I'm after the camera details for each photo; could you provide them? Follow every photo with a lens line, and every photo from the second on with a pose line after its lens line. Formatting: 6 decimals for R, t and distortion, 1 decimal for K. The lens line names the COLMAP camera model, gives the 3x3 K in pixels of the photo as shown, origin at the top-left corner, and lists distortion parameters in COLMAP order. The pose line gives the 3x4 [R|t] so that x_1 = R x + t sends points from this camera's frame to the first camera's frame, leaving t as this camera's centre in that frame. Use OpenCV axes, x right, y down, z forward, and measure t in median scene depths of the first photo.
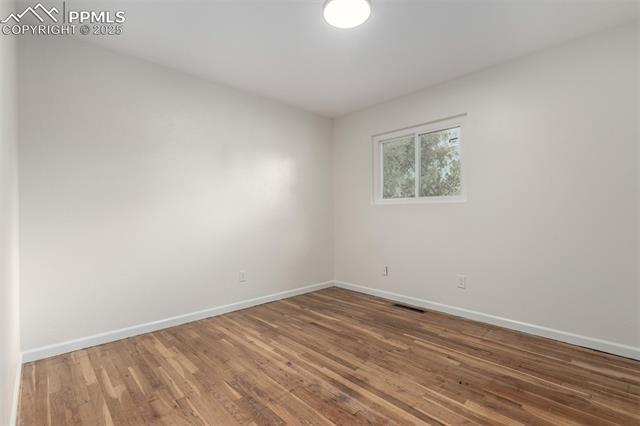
lens RADIAL K [[296.4, 0, 319.4], [0, 296.4, 214.5], [0, 0, 1]] dist [0.009555, -0.002719]
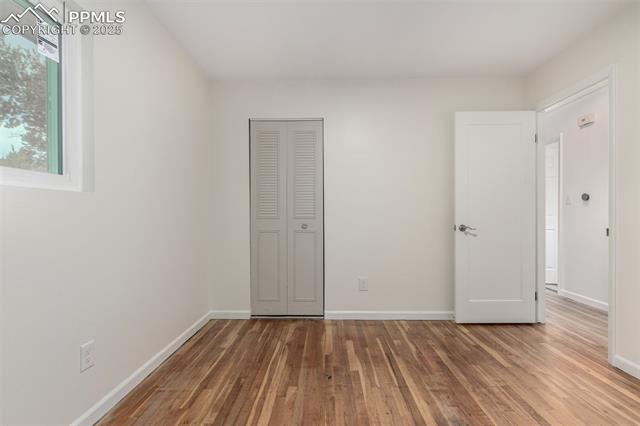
lens RADIAL K [[296.4, 0, 321.1], [0, 296.4, 215.0], [0, 0, 1]] dist [0.009555, -0.002719]
pose [[-0.722959, 0.009147, 0.690830, -0.225021], [0.010010, 0.999946, -0.002763, -0.000801], [-0.690818, 0.004918, -0.723012, 1.756518]]
